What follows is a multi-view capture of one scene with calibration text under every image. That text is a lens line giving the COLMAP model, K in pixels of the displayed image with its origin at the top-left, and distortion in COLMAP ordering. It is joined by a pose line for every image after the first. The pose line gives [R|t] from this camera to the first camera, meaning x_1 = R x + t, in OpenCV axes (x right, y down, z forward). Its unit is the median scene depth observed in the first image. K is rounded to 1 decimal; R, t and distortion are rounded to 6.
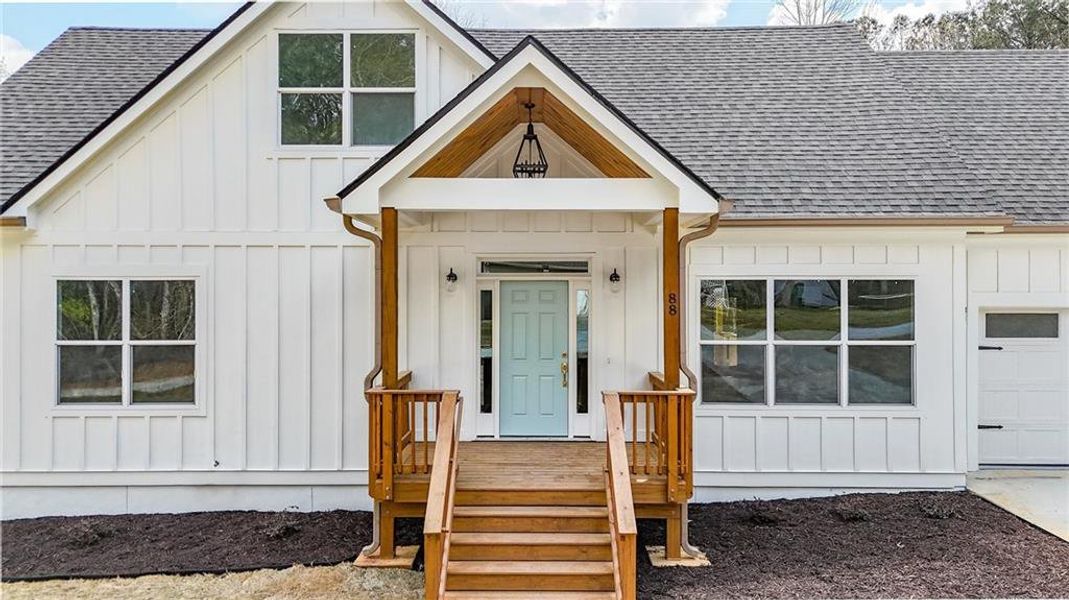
lens RADIAL K [[752.5, 0, 537.2], [0, 752.5, 295.5], [0, 0, 1]] dist [0.025956, -0.002080]
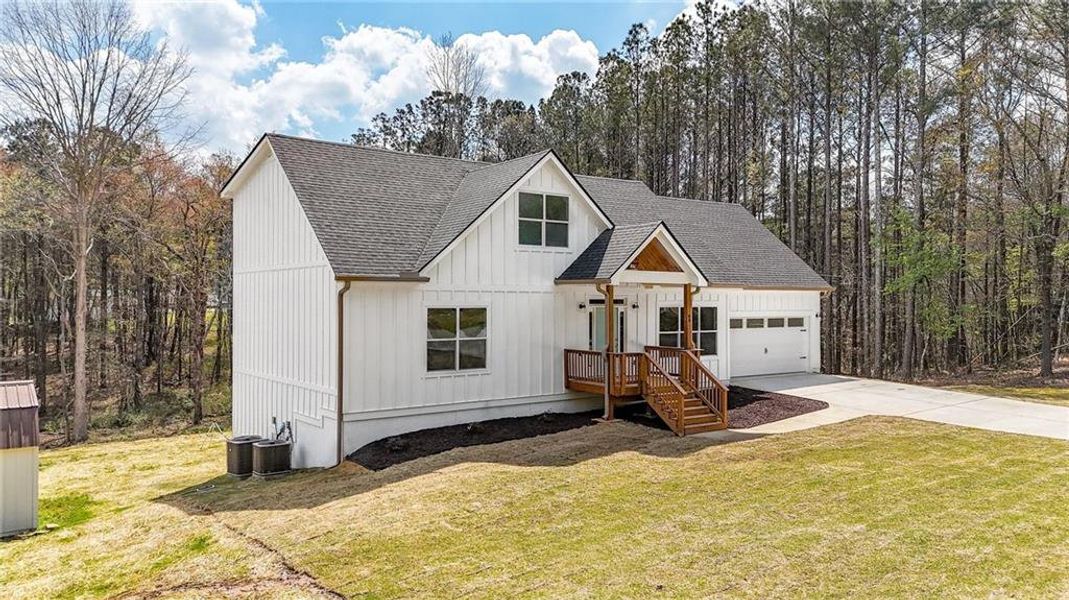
lens RADIAL K [[752.5, 0, 532.5], [0, 752.5, 303.4], [0, 0, 1]] dist [0.025956, -0.002080]
pose [[0.809529, 0.000323, 0.587079, -1.556905], [0.000061, 1.000000, -0.000635, -0.031994], [-0.587079, 0.000550, 0.809529, -0.741543]]
